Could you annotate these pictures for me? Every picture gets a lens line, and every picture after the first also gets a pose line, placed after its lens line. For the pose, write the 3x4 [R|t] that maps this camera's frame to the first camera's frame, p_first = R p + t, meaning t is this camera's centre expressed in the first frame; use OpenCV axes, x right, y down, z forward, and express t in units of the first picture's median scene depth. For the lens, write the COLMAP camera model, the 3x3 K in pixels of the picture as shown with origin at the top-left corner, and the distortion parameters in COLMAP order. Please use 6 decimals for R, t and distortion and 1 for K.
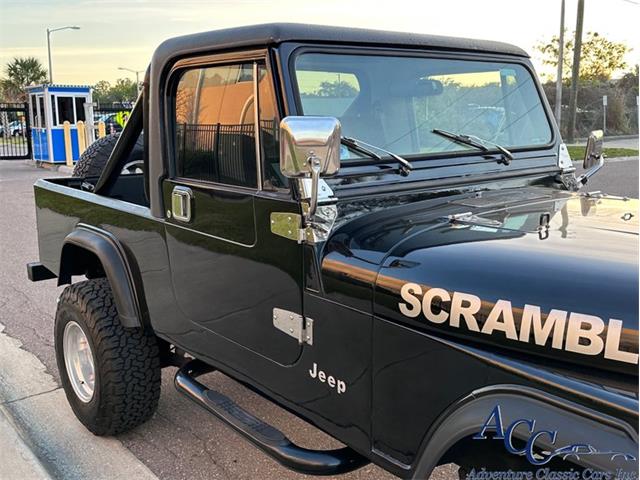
lens RADIAL K [[669.7, 0, 320.1], [0, 669.7, 242.6], [0, 0, 1]] dist [0.068485, 0.005006]
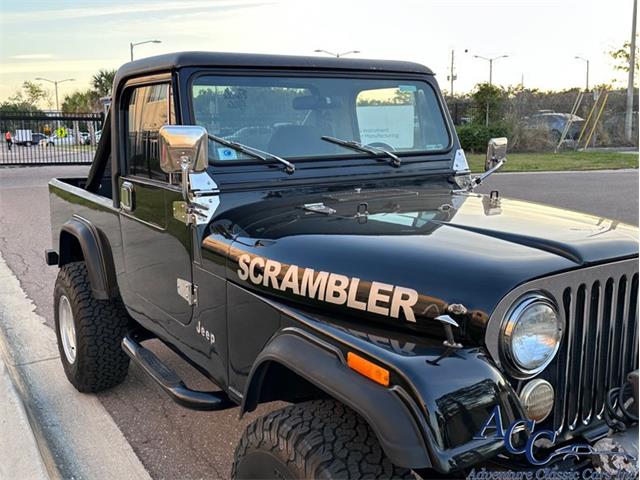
lens RADIAL K [[675.6, 0, 321.1], [0, 675.6, 239.5], [0, 0, 1]] dist [0.070285, 0.015958]
pose [[0.992788, 0.019618, -0.118267, 0.263750], [-0.021612, 0.999645, -0.015599, 0.029887], [0.117919, 0.018042, 0.992859, -0.172196]]
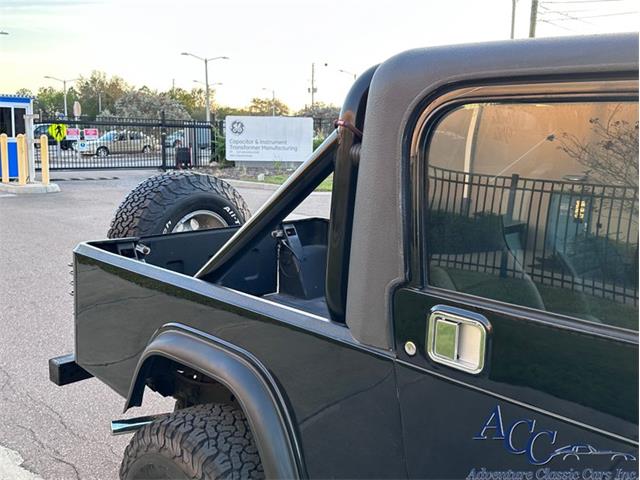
lens RADIAL K [[665.8, 0, 323.4], [0, 665.8, 238.0], [0, 0, 1]] dist [0.190244, -0.339471]
pose [[0.994343, 0.012675, 0.105456, -0.332694], [-0.009290, 0.999428, -0.032527, -0.108382], [-0.105808, 0.031363, 0.993892, 0.390280]]
